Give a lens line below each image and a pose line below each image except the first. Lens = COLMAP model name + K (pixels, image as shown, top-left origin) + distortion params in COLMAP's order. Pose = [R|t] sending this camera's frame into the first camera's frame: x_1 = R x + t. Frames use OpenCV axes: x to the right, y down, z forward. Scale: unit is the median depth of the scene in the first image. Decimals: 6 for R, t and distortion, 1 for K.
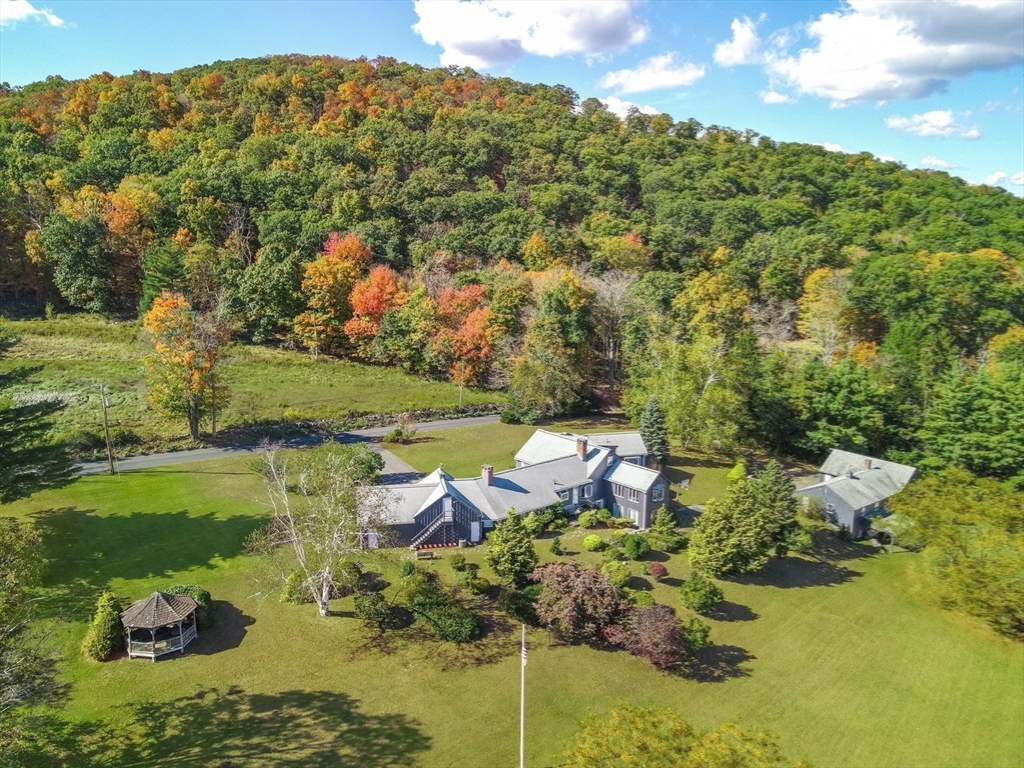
lens RADIAL K [[766.3, 0, 520.4], [0, 766.3, 382.0], [0, 0, 1]] dist [0.002133, 0.024525]
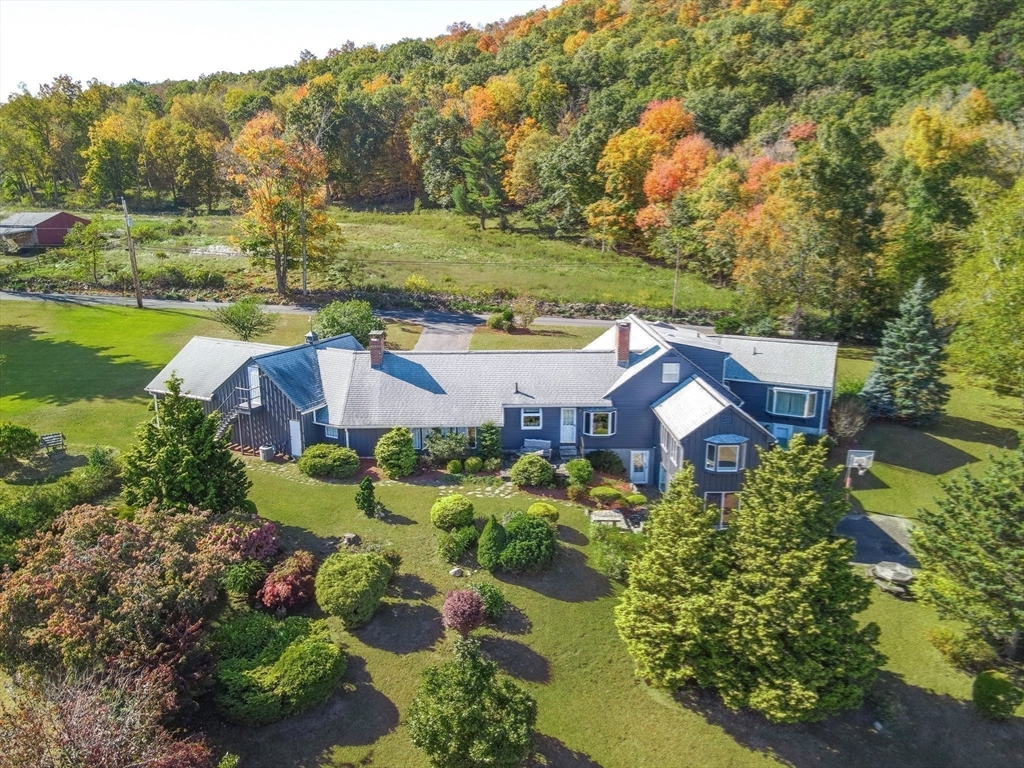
lens RADIAL K [[766.3, 0, 520.4], [0, 766.3, 382.0], [0, 0, 1]] dist [0.002133, 0.024525]
pose [[0.779754, 0.139794, -0.610280, 0.152007], [-0.111380, 0.990178, 0.084507, 0.036379], [0.616100, 0.002079, 0.787665, 0.263442]]
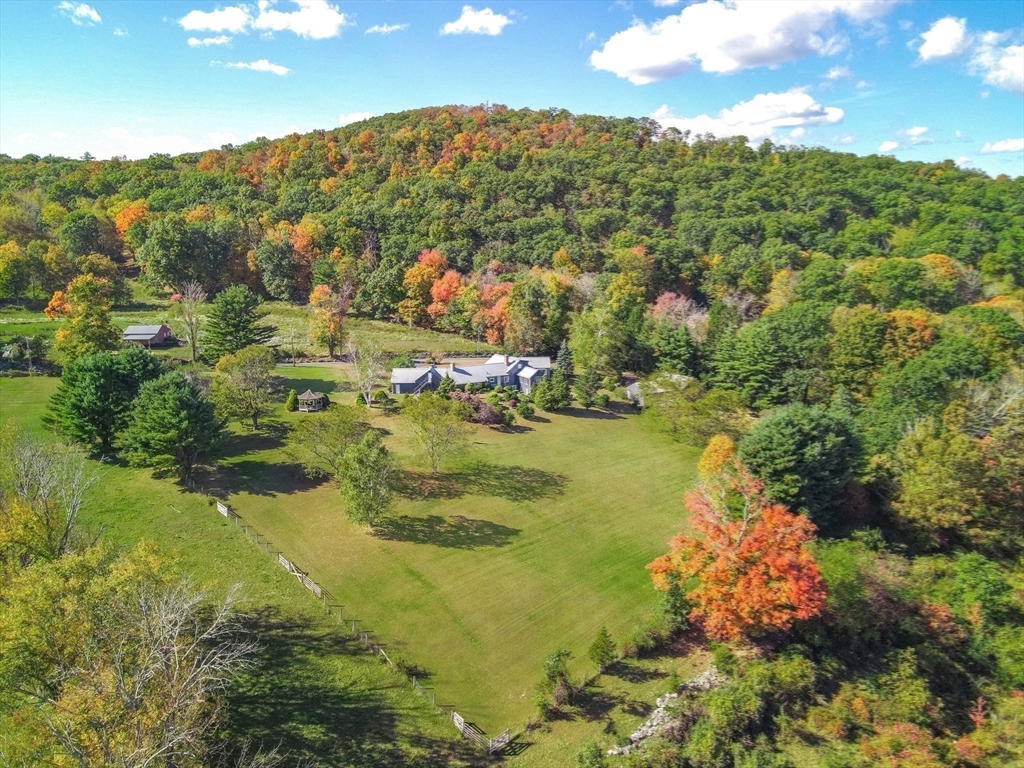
lens RADIAL K [[766.3, 0, 520.4], [0, 766.3, 382.0], [0, 0, 1]] dist [0.002133, 0.024525]
pose [[0.980002, 0.022194, -0.197748, 0.238605], [-0.023125, 0.999730, -0.002398, 0.068788], [0.197641, 0.006923, 0.980250, -0.452556]]
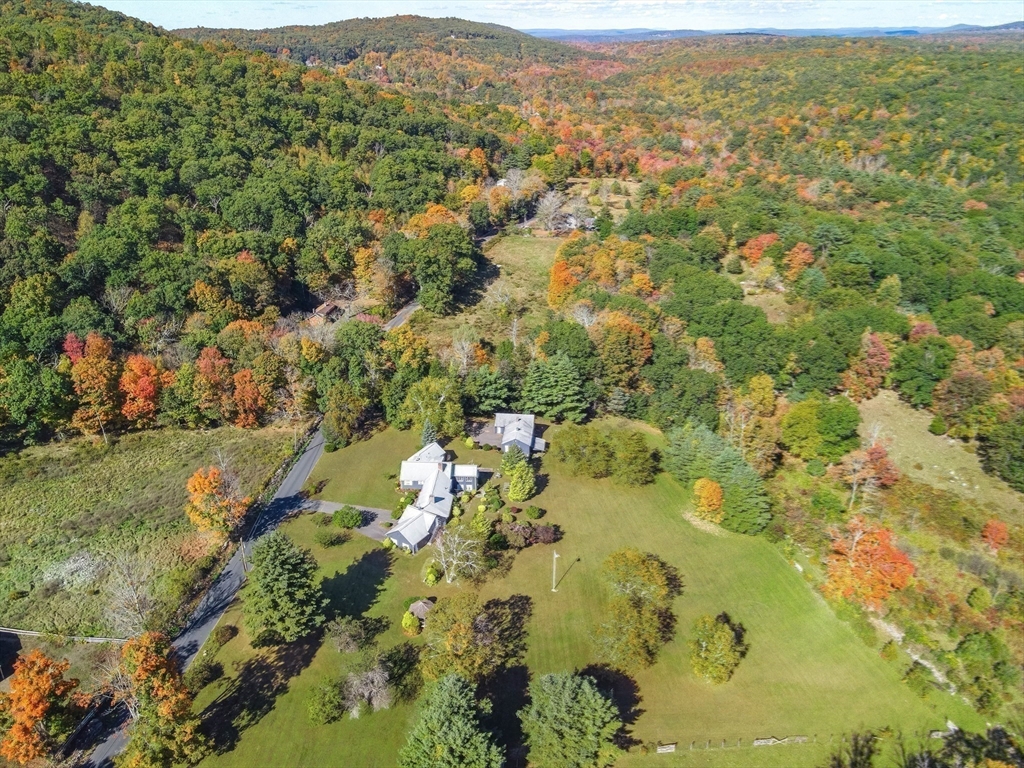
lens RADIAL K [[766.3, 0, 520.4], [0, 766.3, 382.0], [0, 0, 1]] dist [0.002133, 0.024525]
pose [[0.690121, -0.297716, 0.659619, -0.504643], [0.138220, 0.948907, 0.283674, -0.324709], [-0.710372, -0.104597, 0.696011, -0.274361]]
